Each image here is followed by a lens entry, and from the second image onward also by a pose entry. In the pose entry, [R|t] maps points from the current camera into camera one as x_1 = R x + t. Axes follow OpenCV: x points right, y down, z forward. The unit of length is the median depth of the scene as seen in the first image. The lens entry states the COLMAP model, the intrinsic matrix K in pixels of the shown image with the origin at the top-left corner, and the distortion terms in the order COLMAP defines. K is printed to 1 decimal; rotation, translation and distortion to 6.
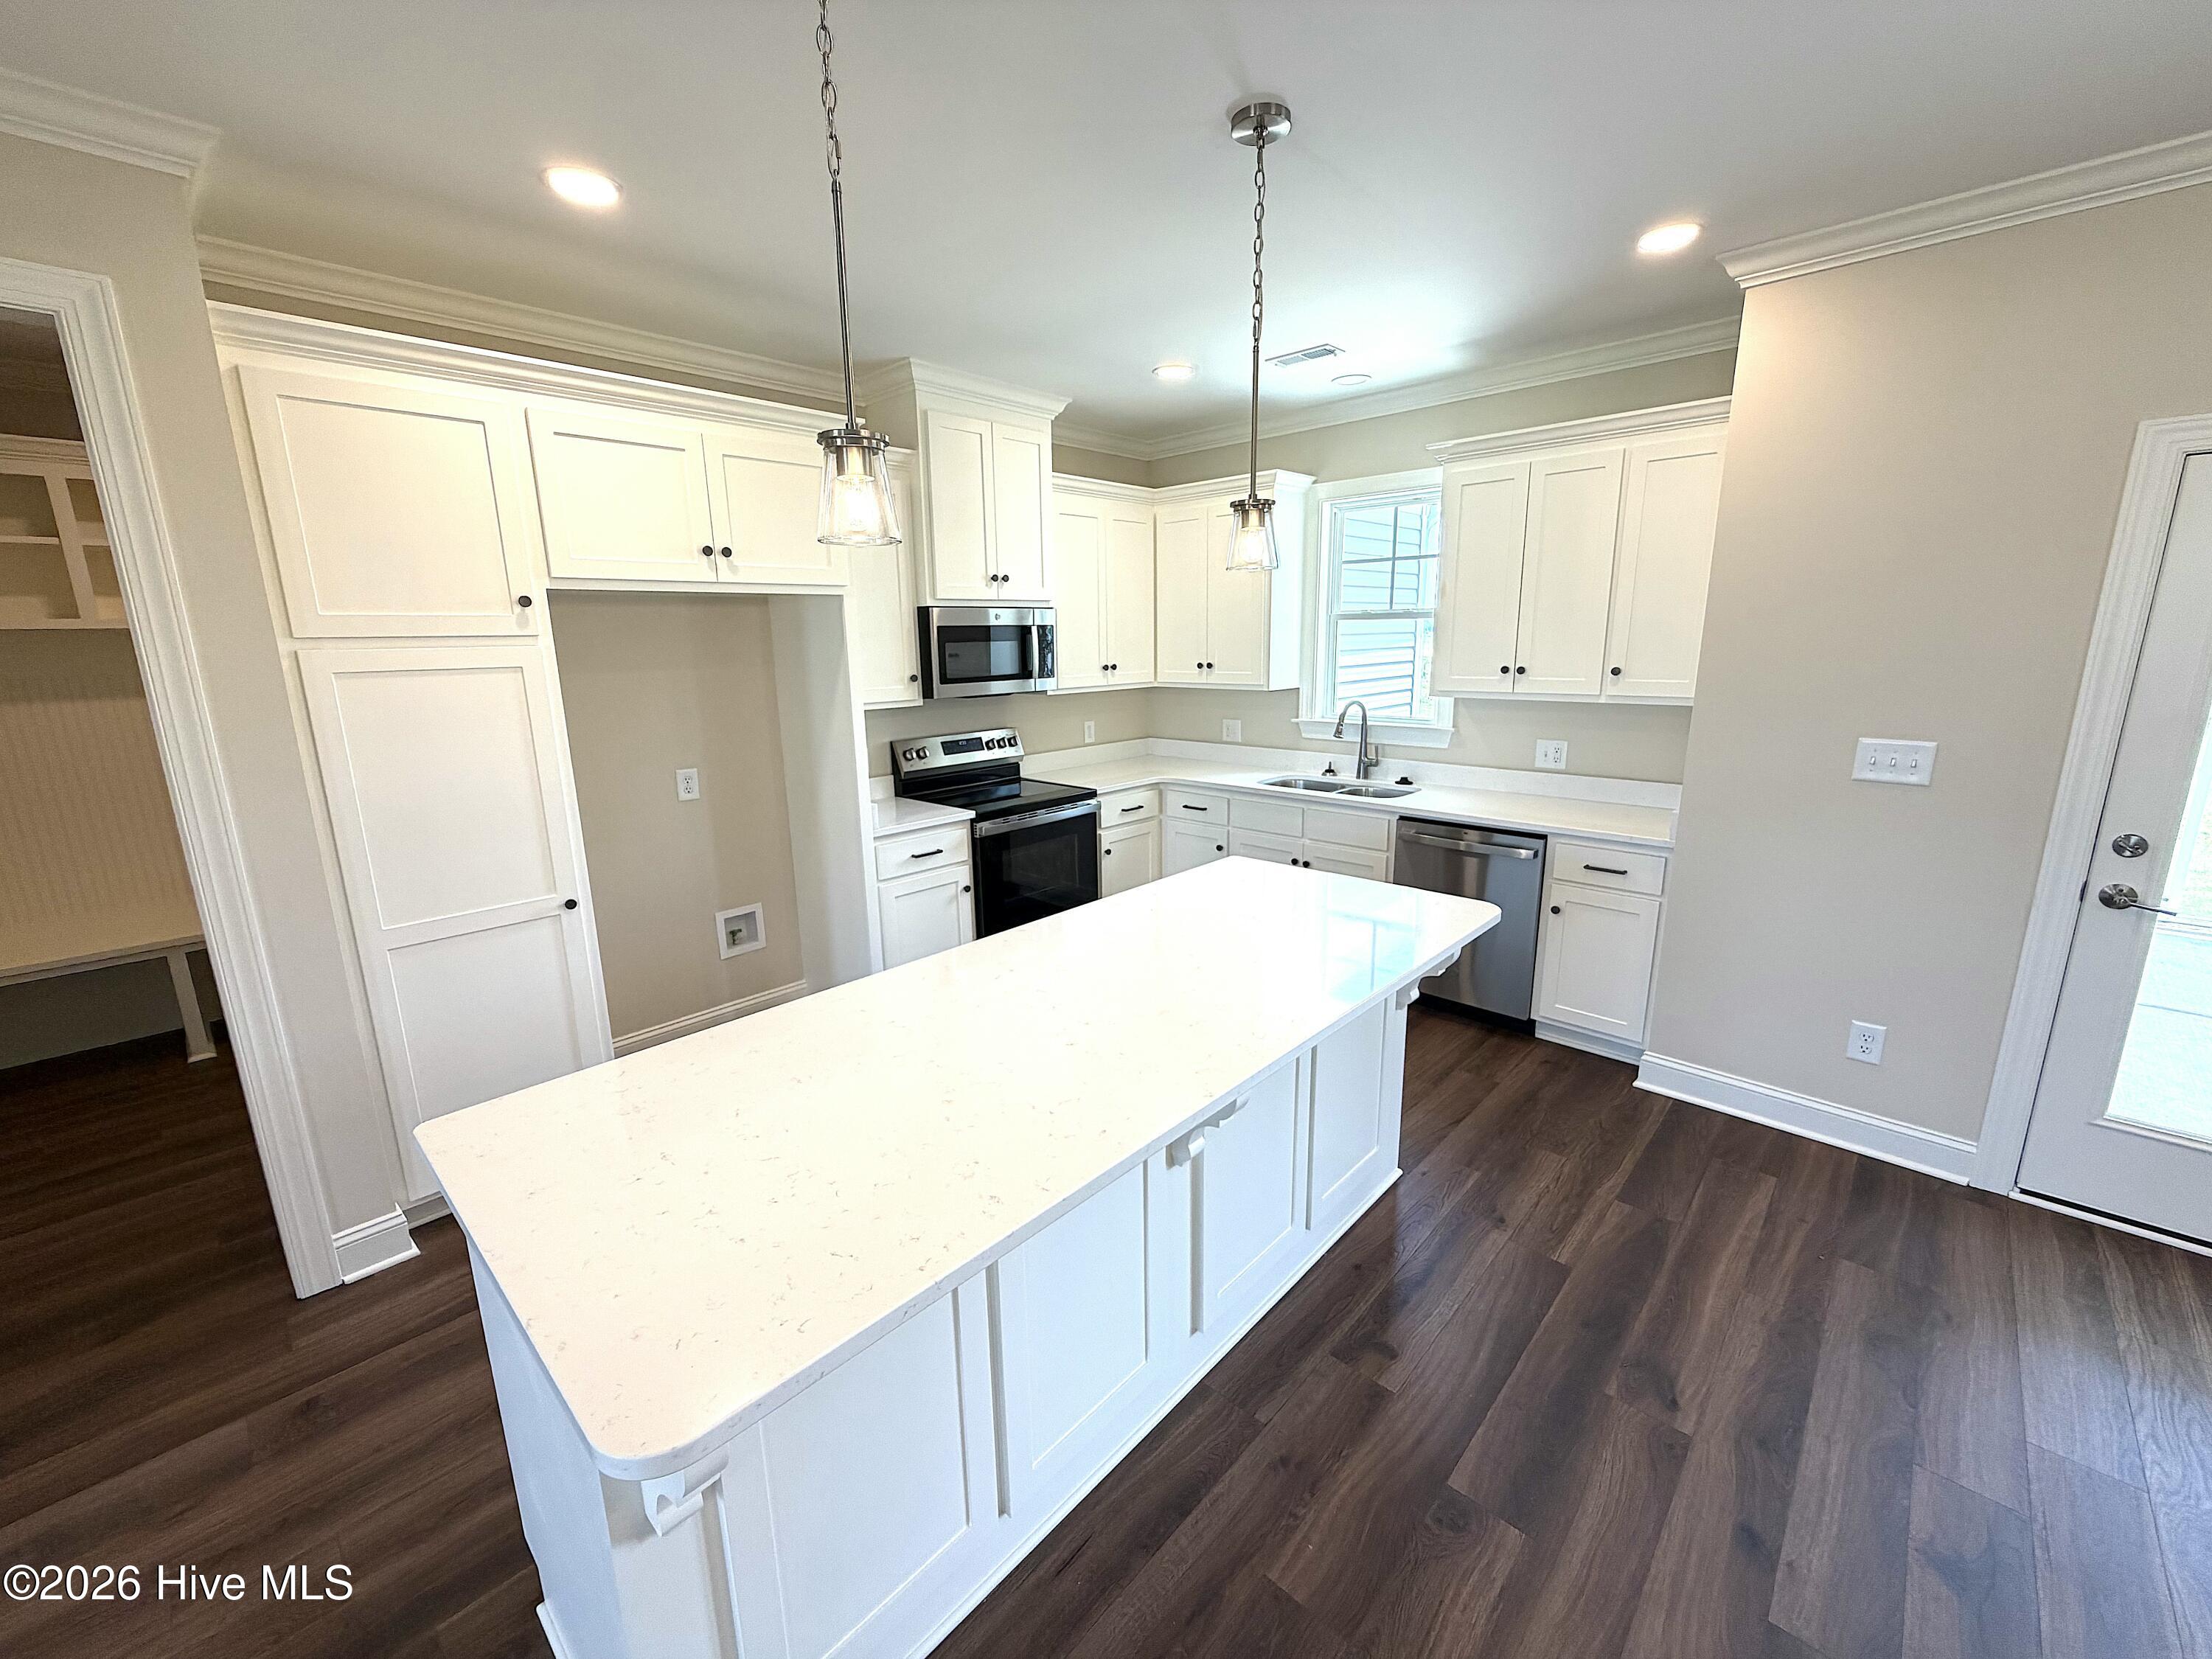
lens RADIAL K [[881.3, 0, 1102.9], [0, 881.3, 828.9], [0, 0, 1]] dist [-0.000087, -0.000283]
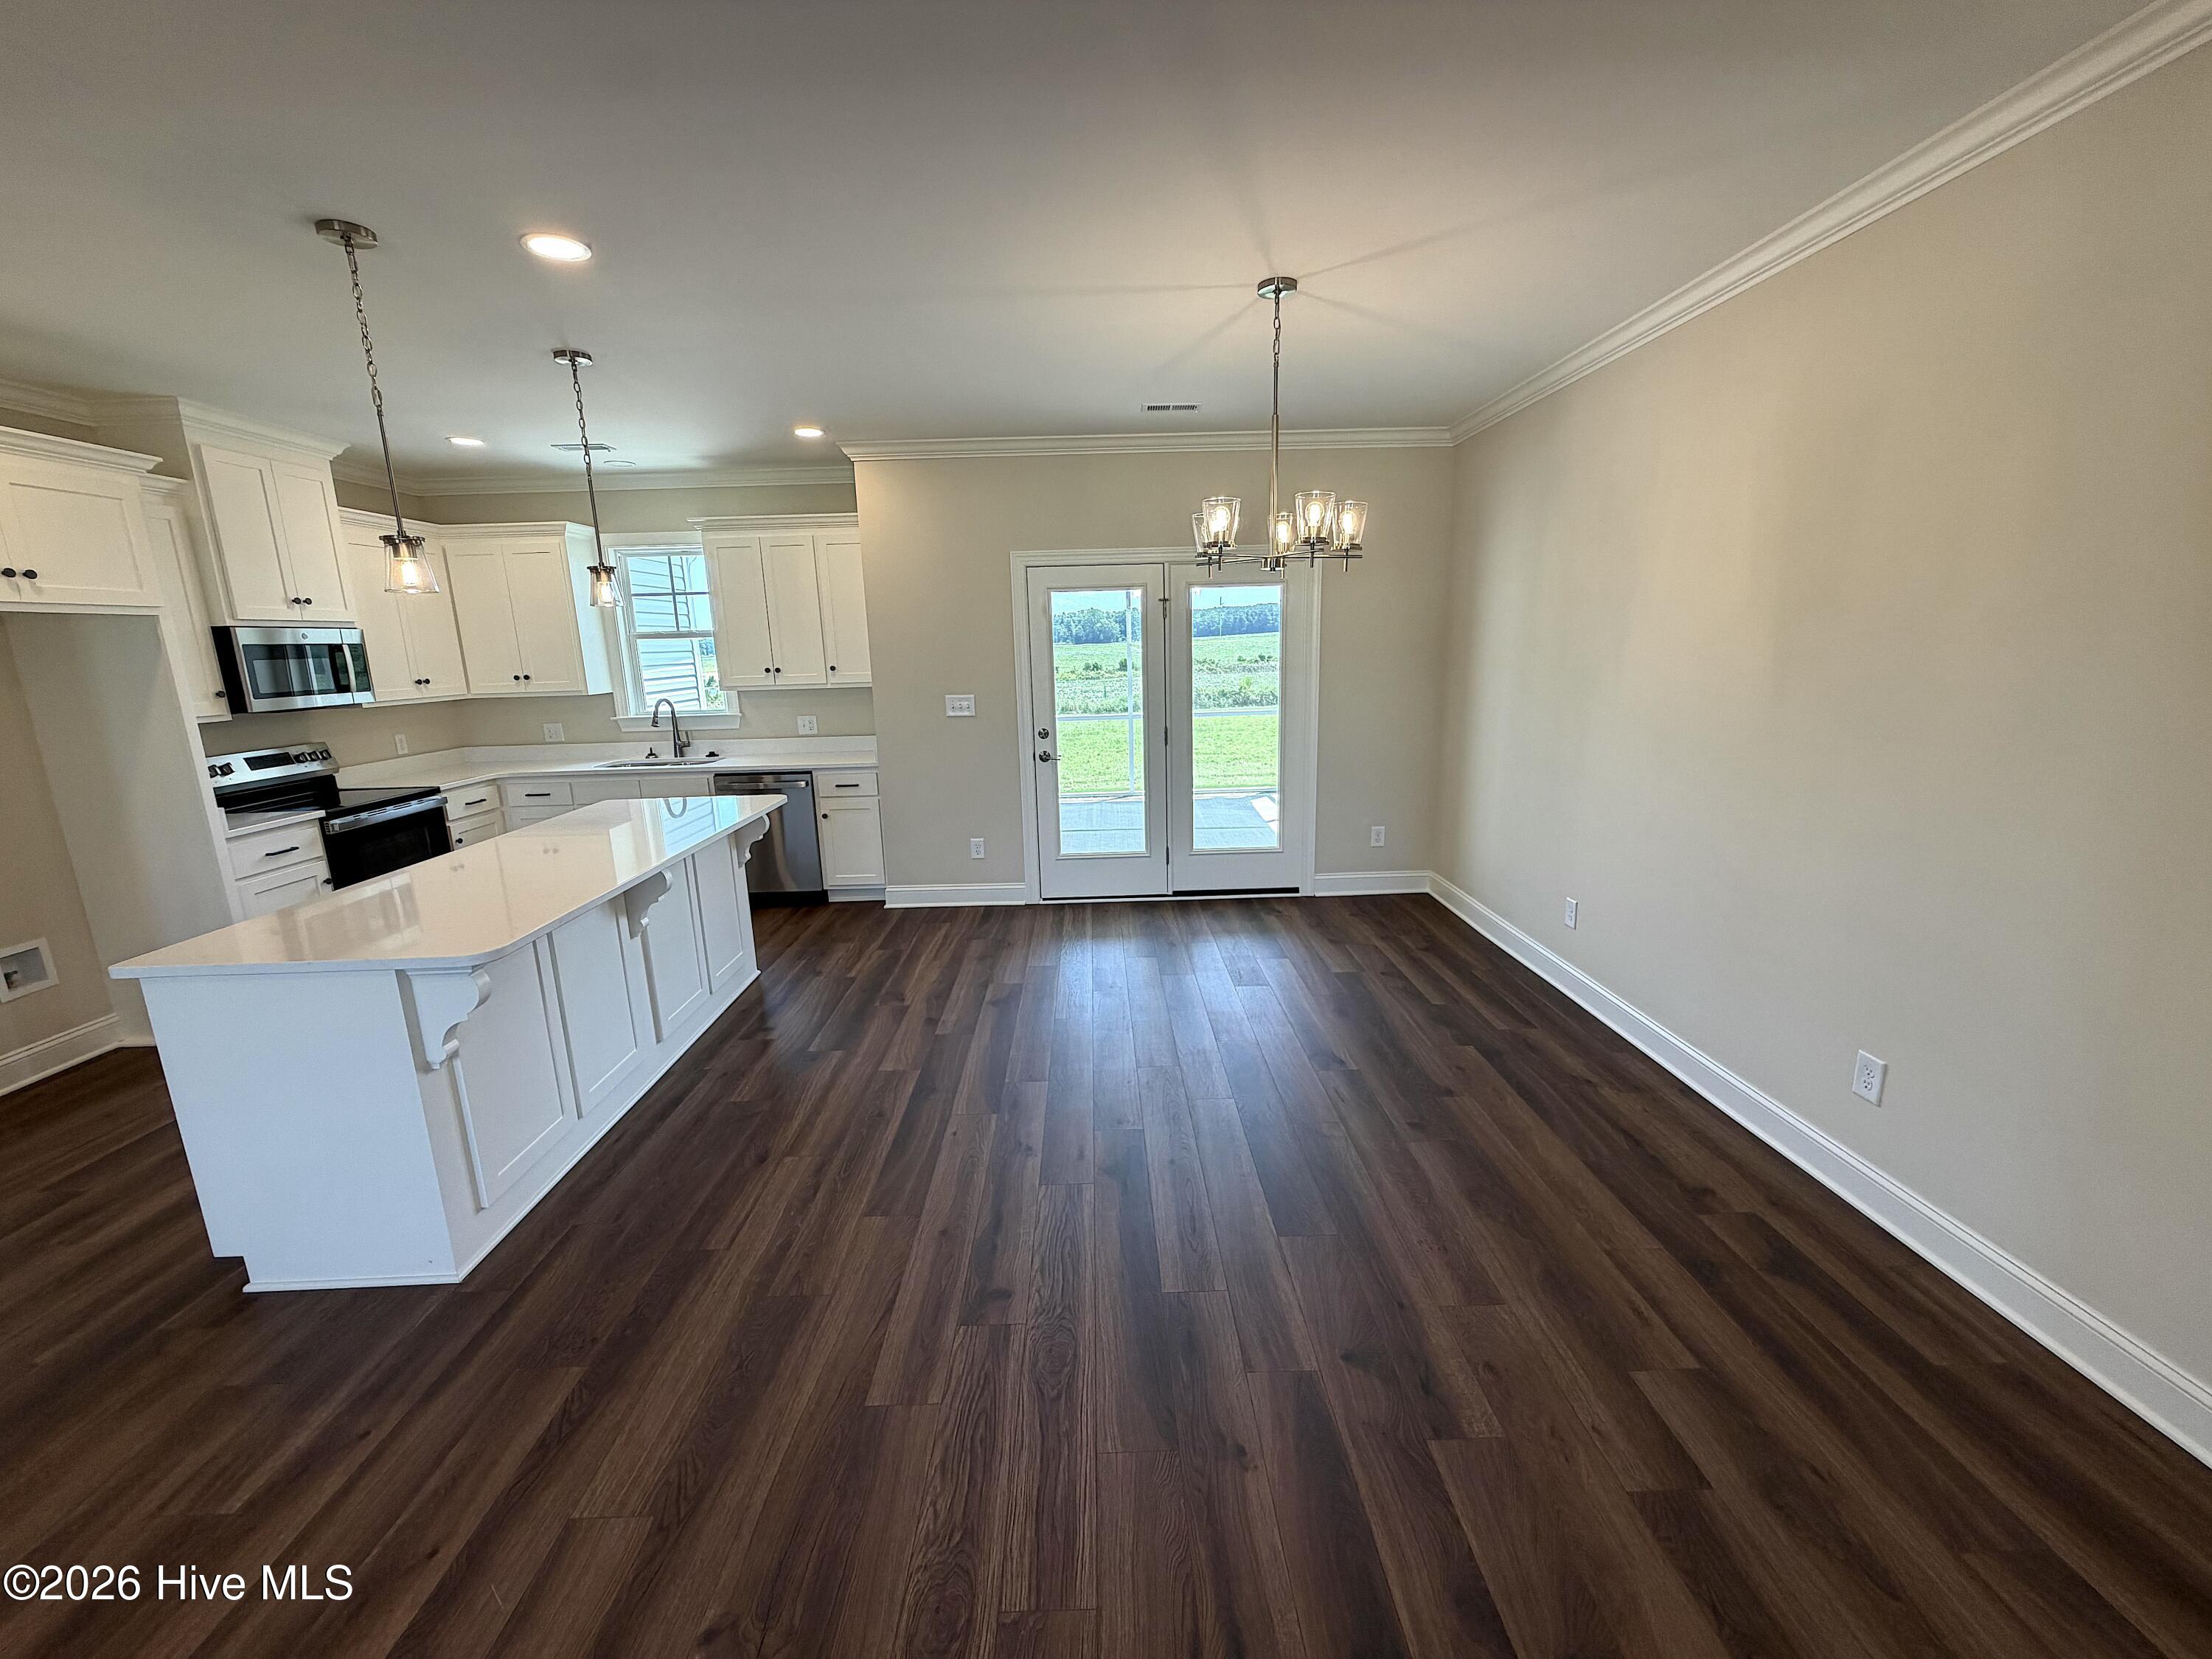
lens RADIAL K [[881.3, 0, 1102.9], [0, 881.3, 828.9], [0, 0, 1]] dist [-0.000087, -0.000283]
pose [[0.715255, -0.149409, 0.682706, -0.227047], [0.166321, 0.985204, 0.041359, 0.132587], [-0.678784, 0.083966, 0.729522, -0.520742]]
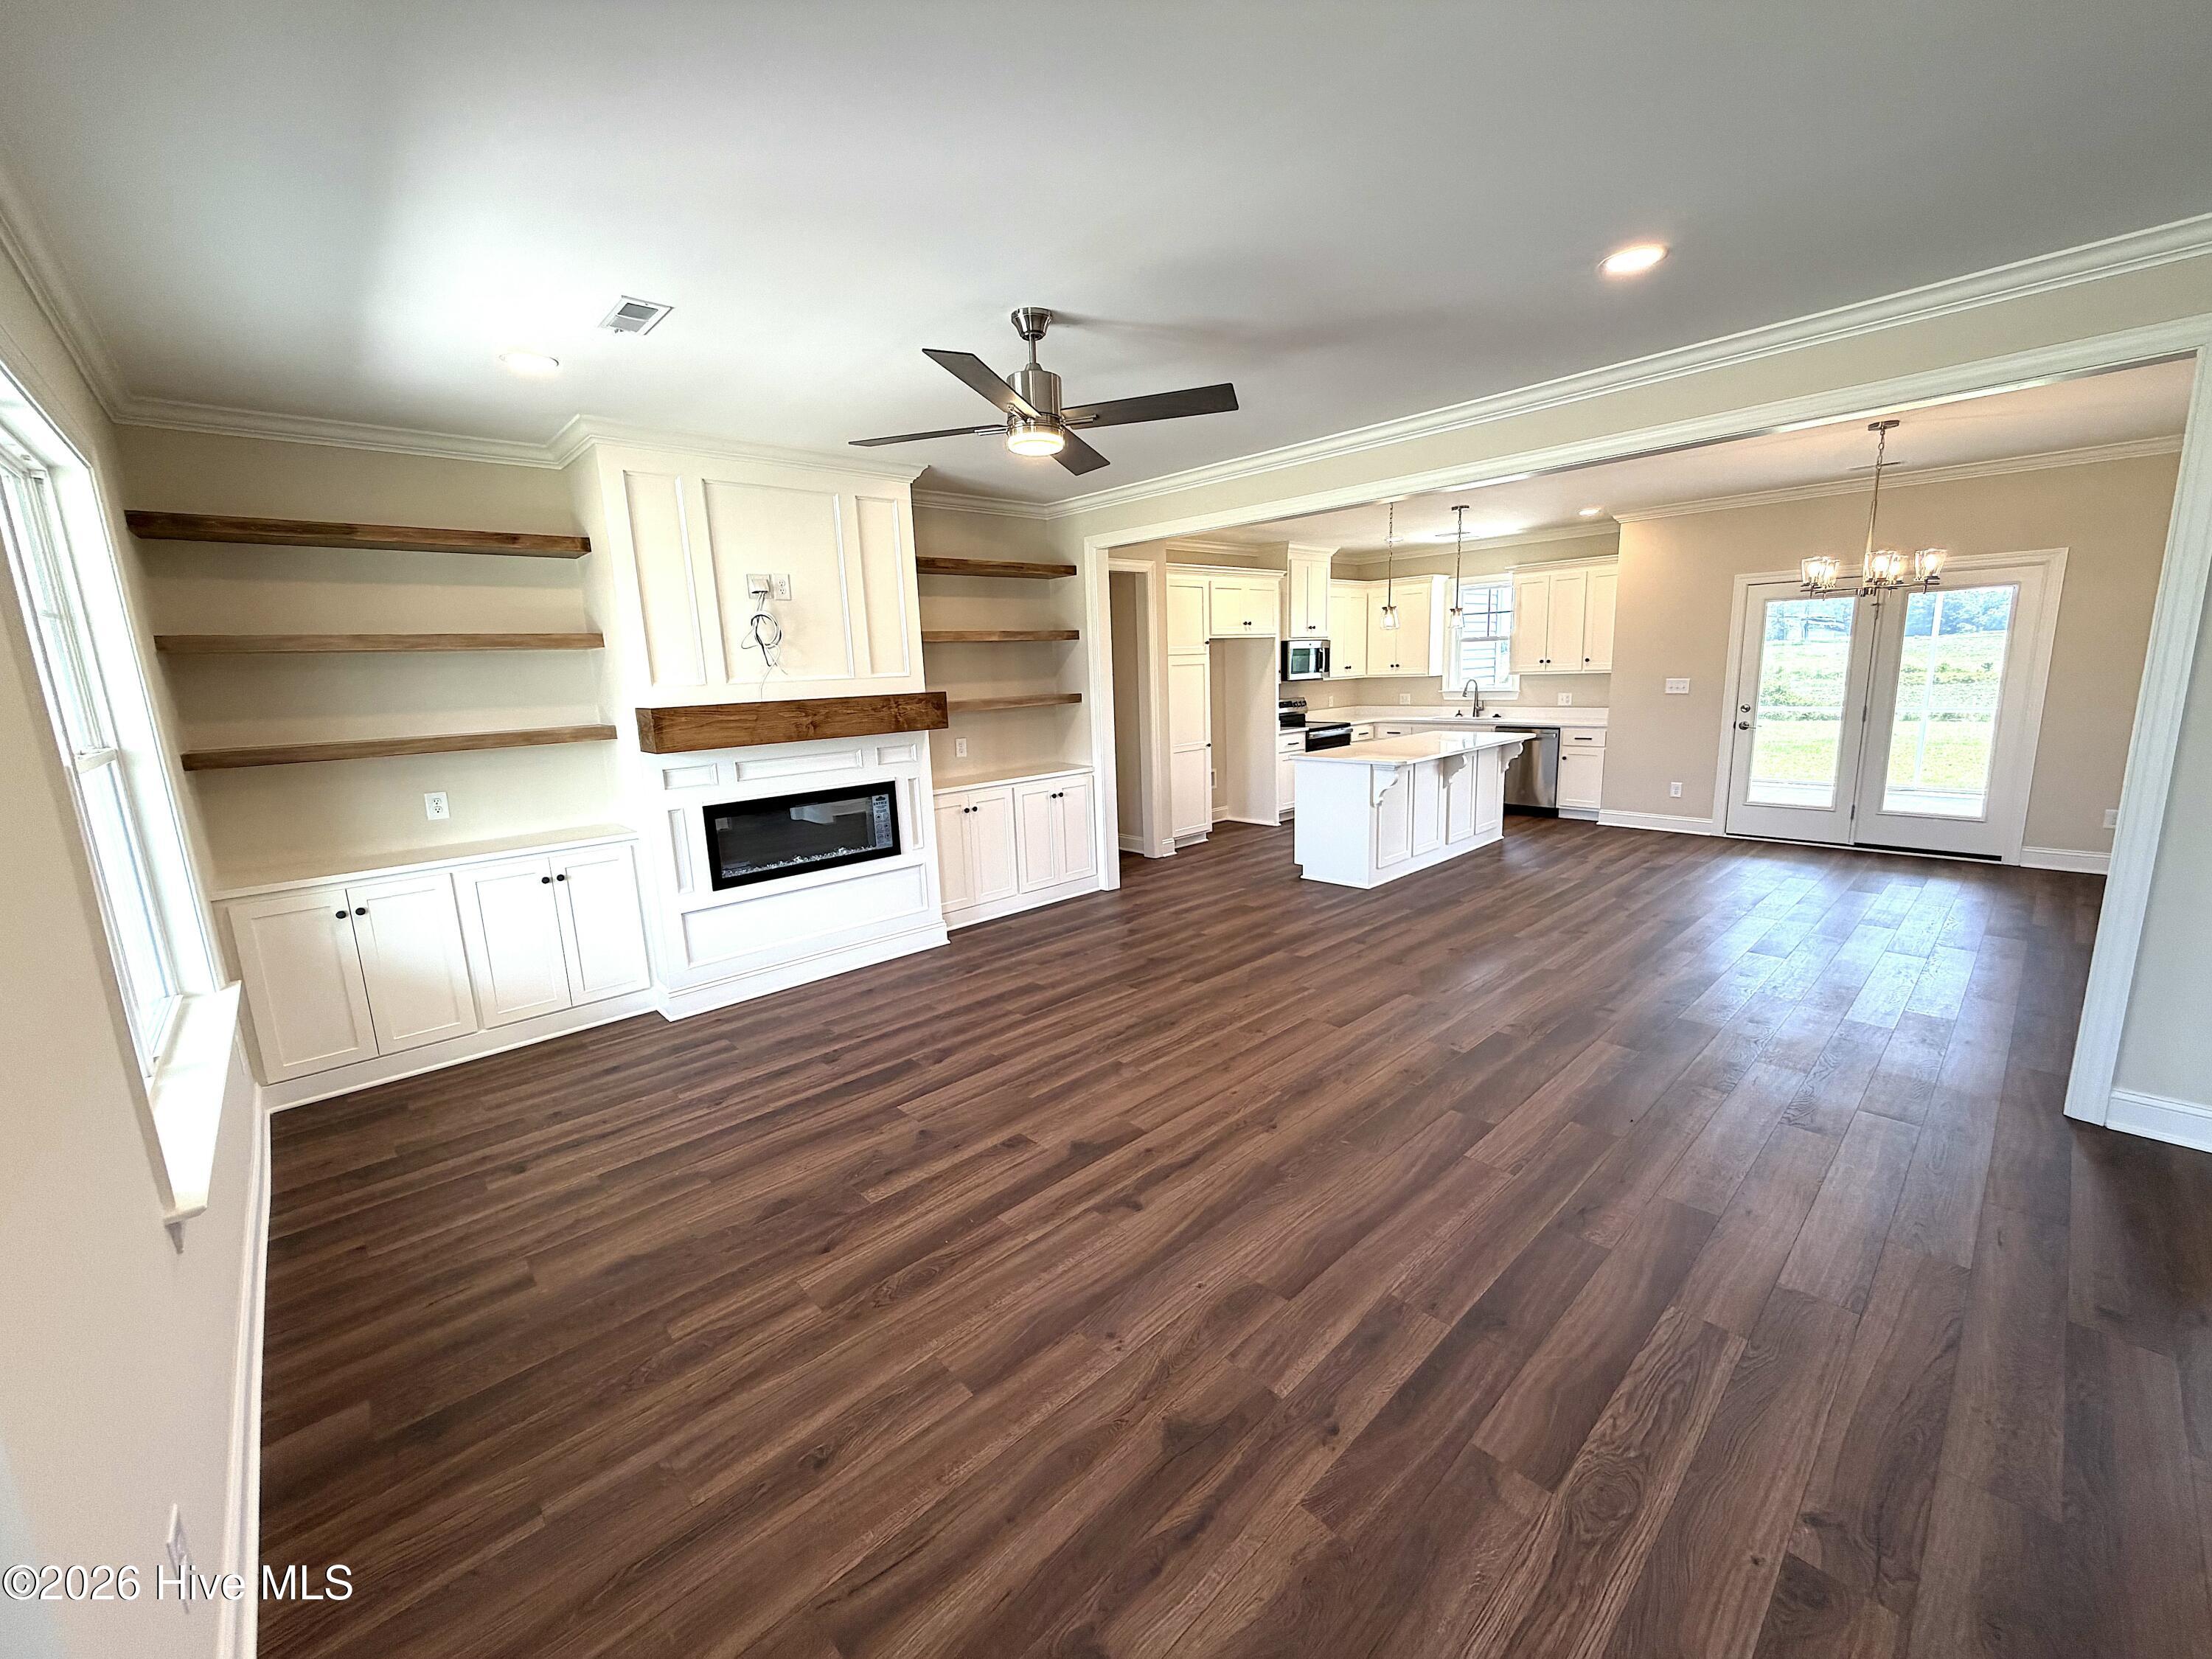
lens RADIAL K [[881.3, 0, 1102.9], [0, 881.3, 828.9], [0, 0, 1]] dist [-0.000087, -0.000283]
pose [[0.997521, -0.010246, -0.069625, -0.588440], [0.008023, 0.999451, -0.032144, 0.354628], [0.069916, 0.031506, 0.997055, -1.506891]]
